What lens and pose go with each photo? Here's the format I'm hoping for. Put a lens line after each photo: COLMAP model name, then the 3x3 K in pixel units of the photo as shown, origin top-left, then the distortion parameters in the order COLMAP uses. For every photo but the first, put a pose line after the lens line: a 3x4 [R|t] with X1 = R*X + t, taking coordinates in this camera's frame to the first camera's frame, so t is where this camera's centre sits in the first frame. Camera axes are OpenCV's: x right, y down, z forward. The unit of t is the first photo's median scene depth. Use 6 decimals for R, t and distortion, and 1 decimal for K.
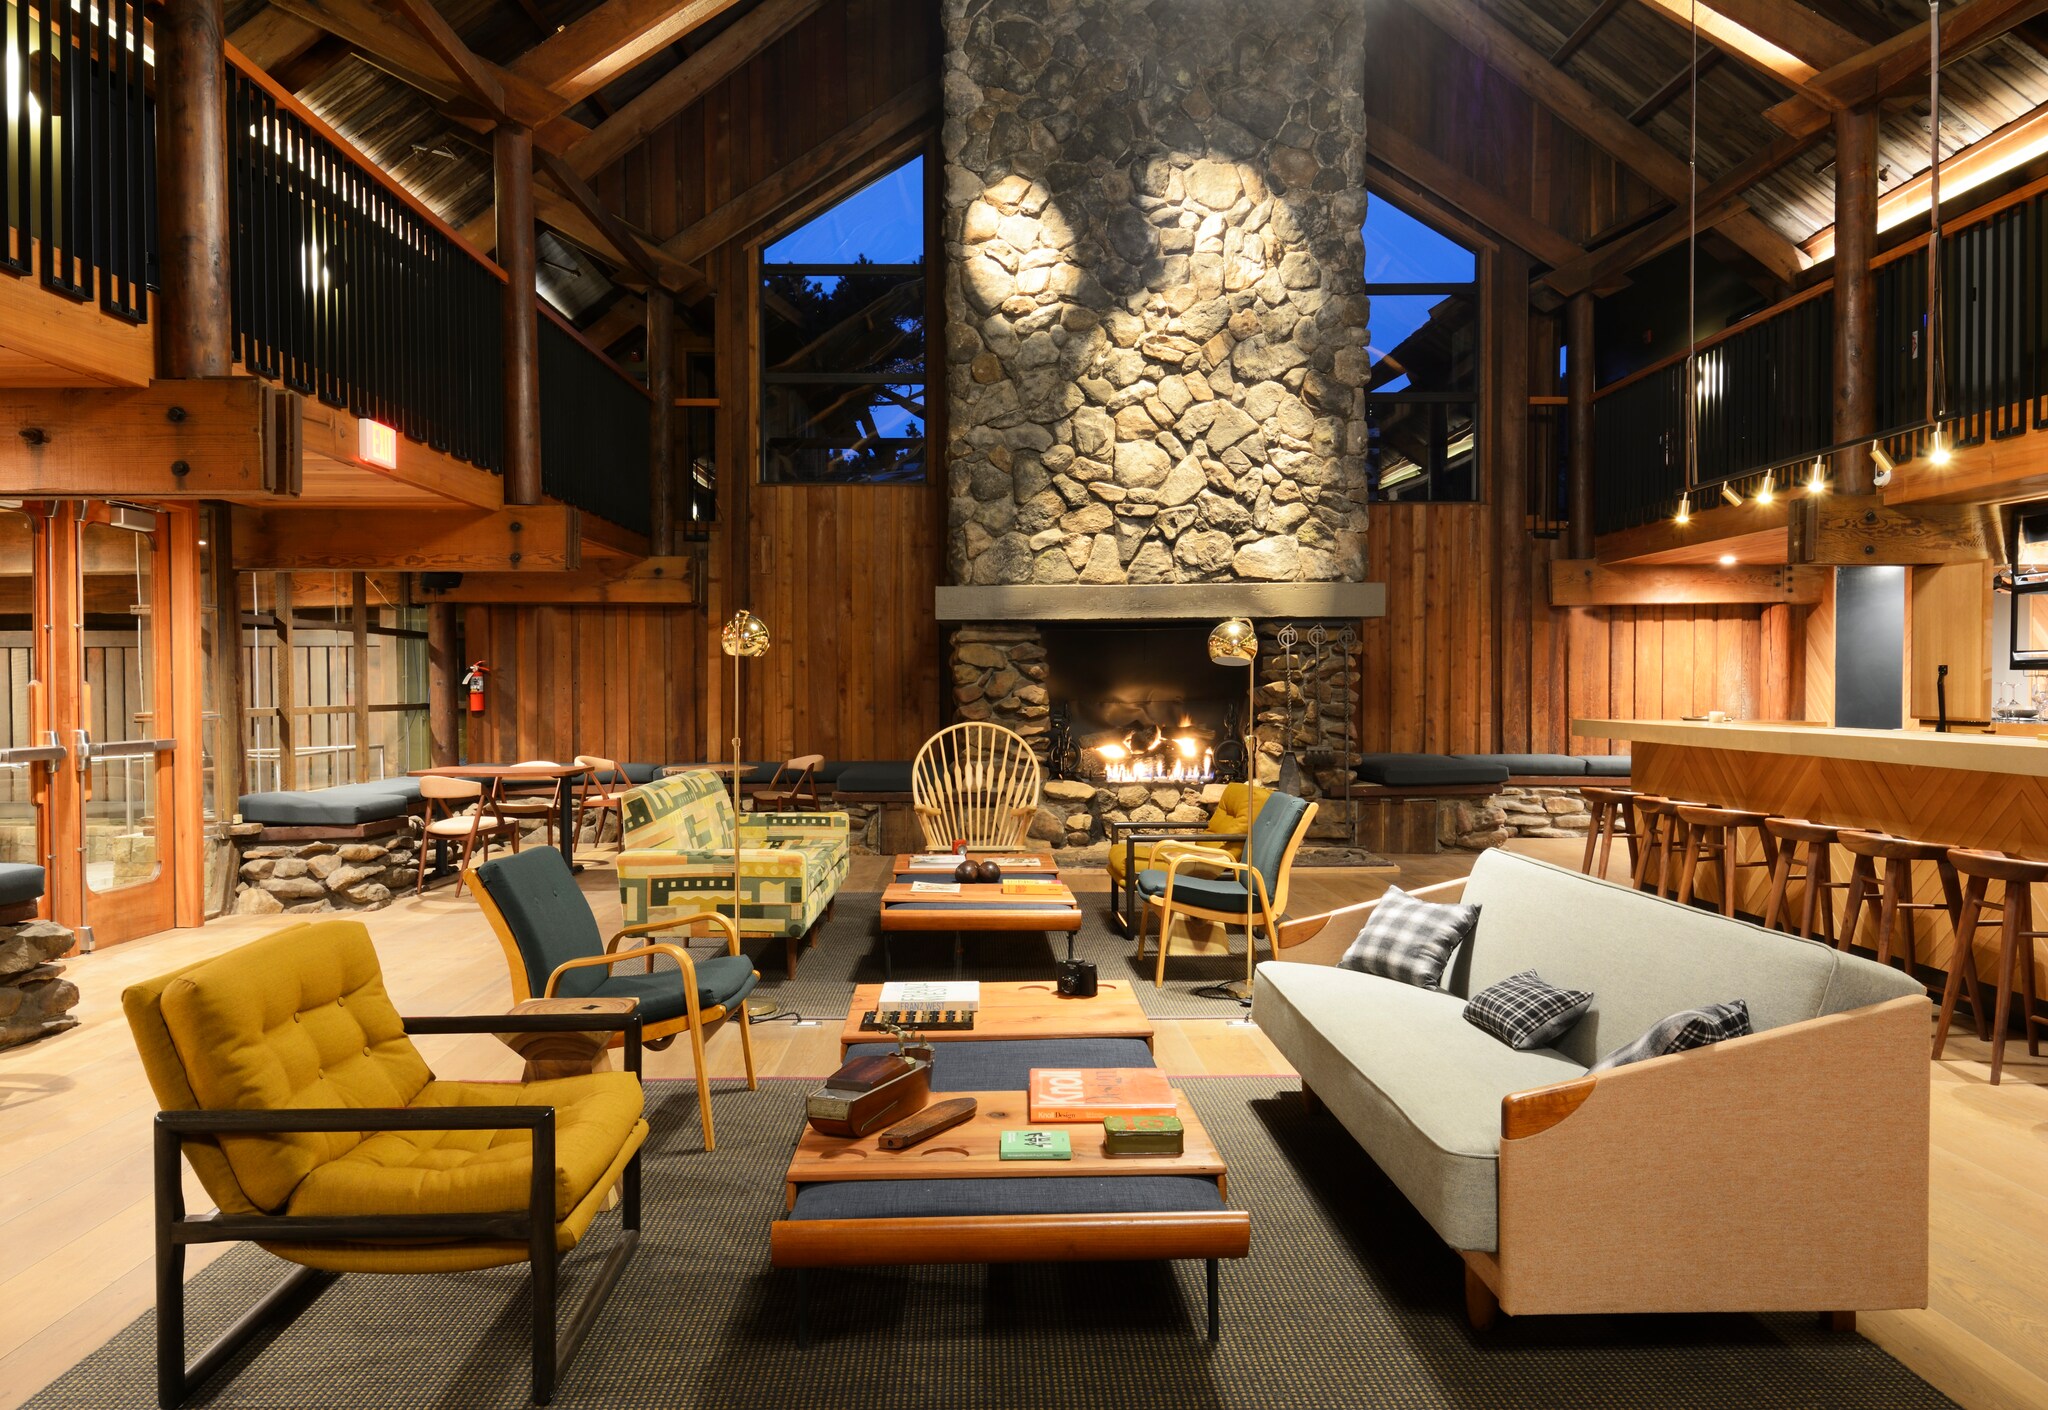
lens RADIAL K [[1333.6, 0, 1019.1], [0, 1333.6, 702.9], [0, 0, 1]] dist [0.000848, -0.012630]
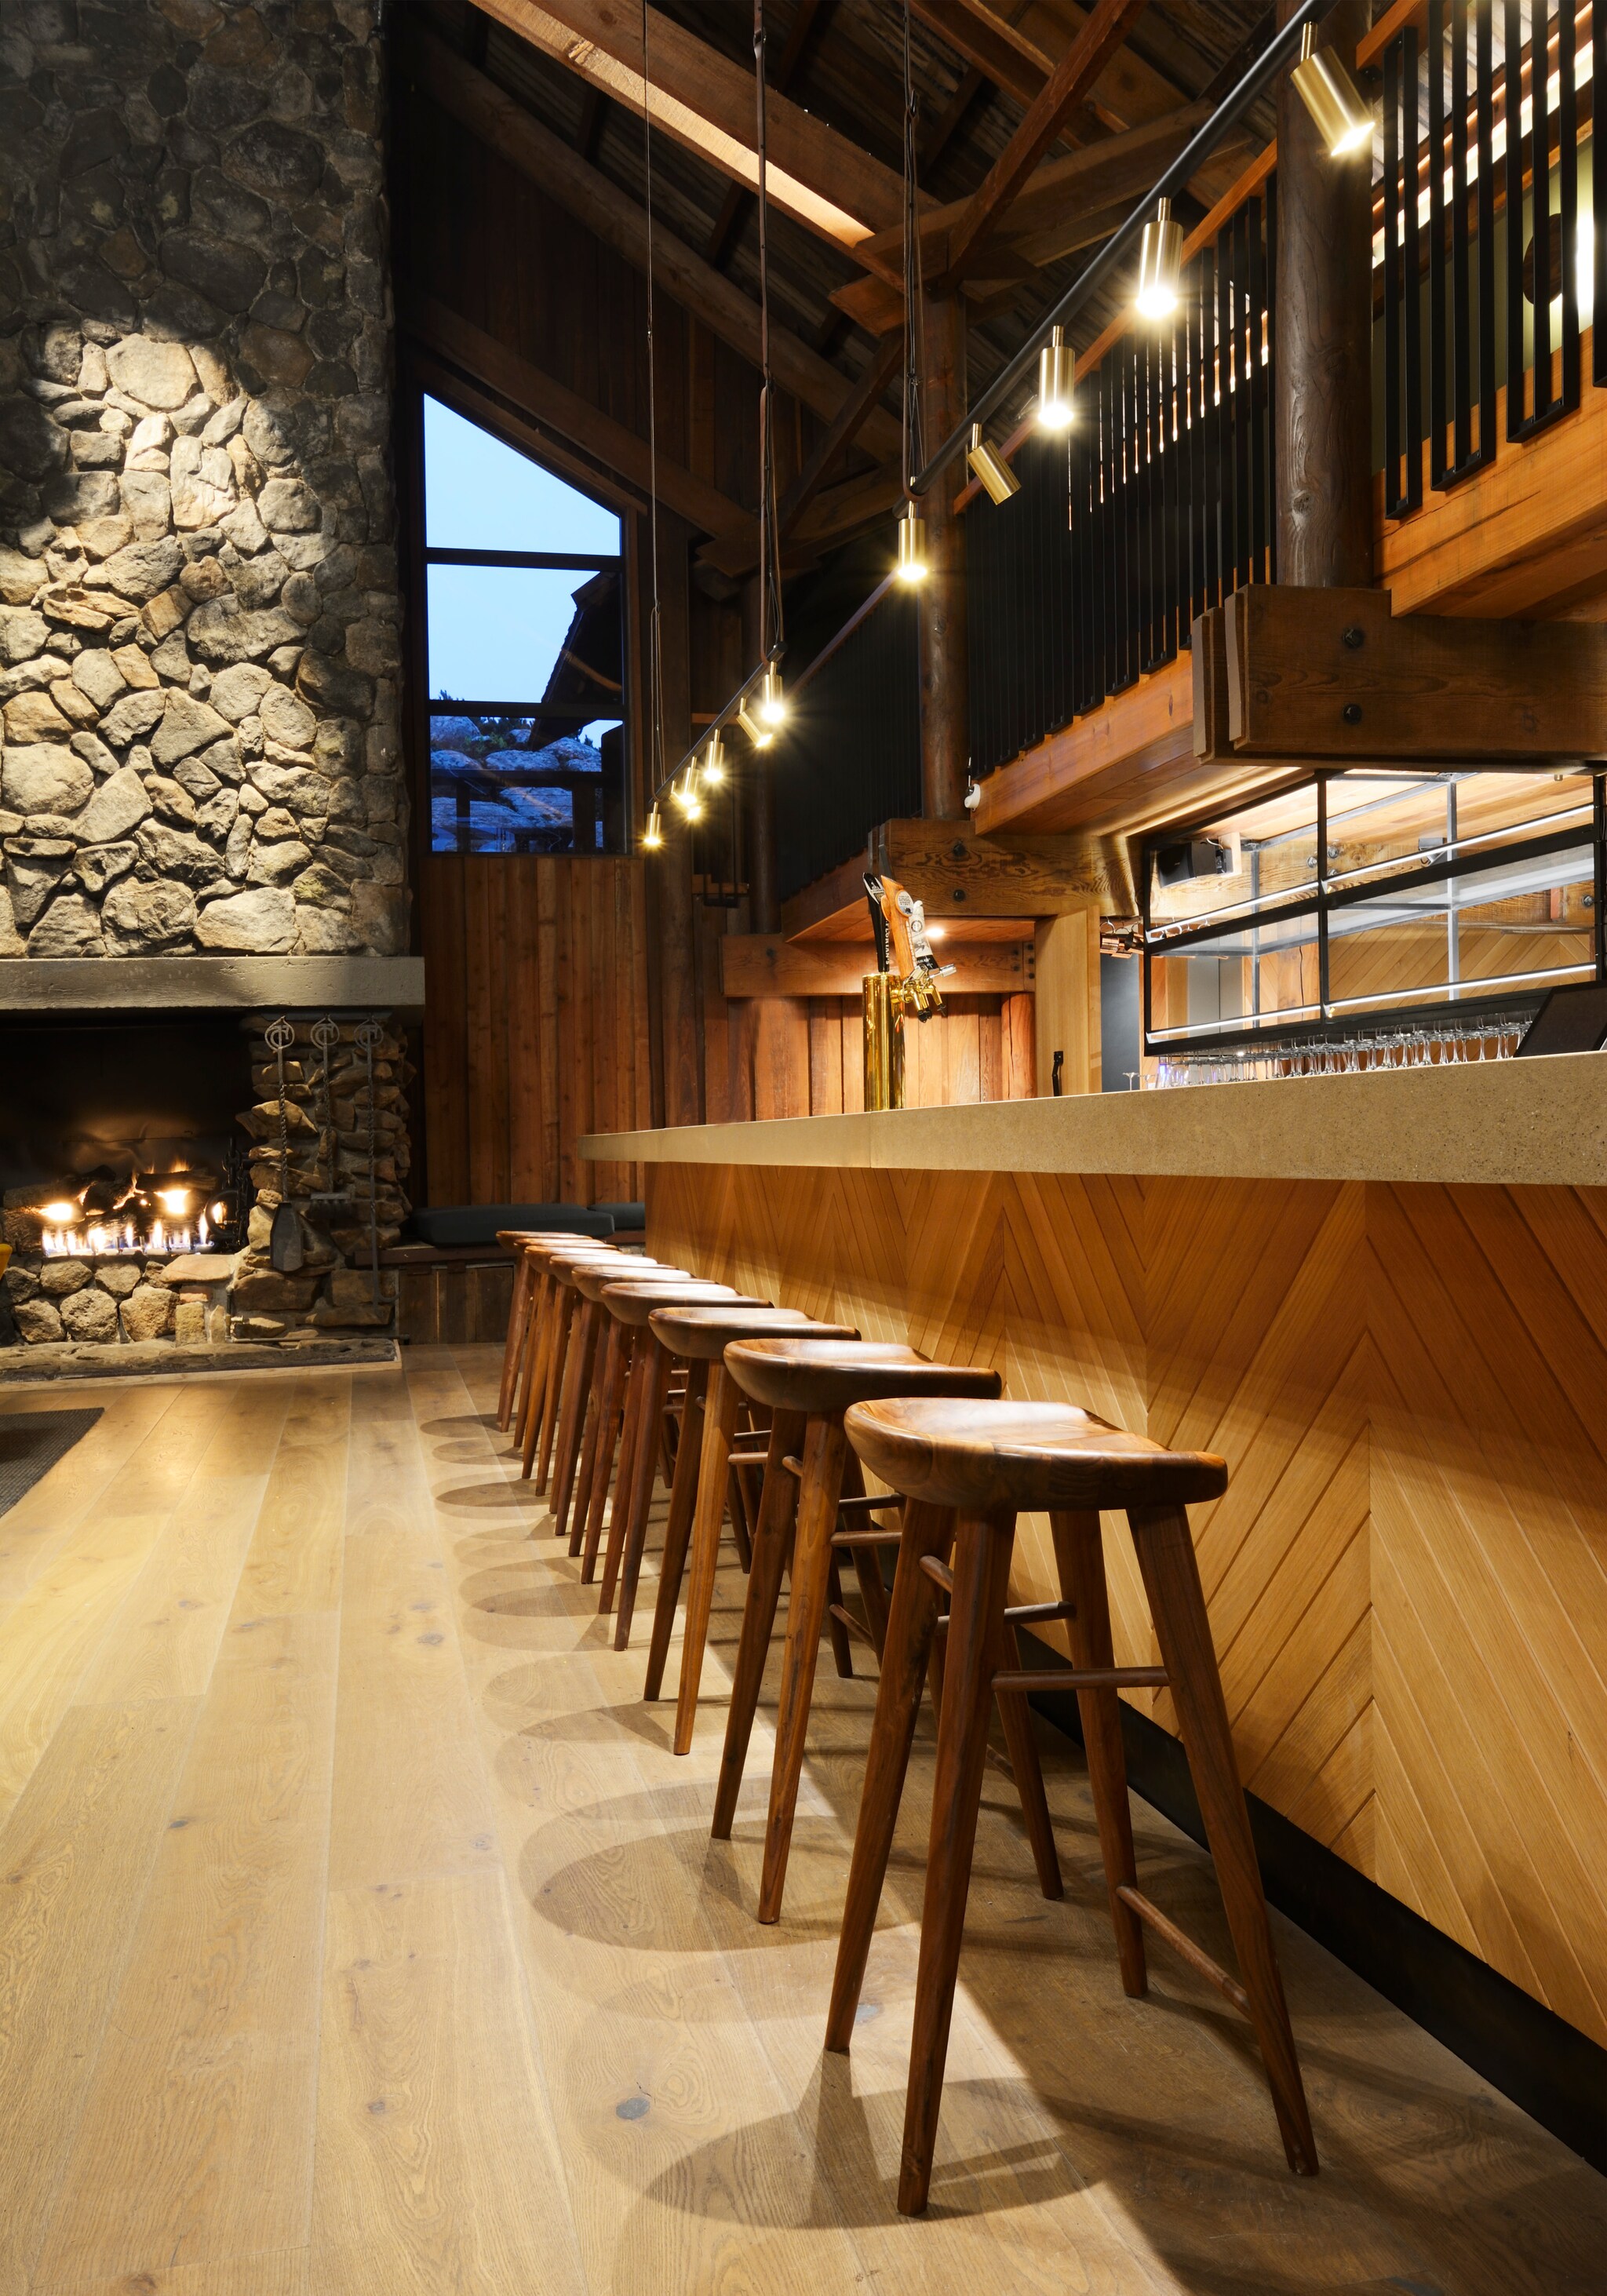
lens RADIAL K [[1722.5, 0, 807.0], [0, 1722.5, 1150.9], [0, 0, 1]] dist [0.007021, -0.017319]
pose [[0.975009, -0.023163, 0.220956, 0.267577], [0.025815, 0.999625, -0.009119, 0.025110], [-0.220661, 0.014595, 0.975241, 0.074630]]
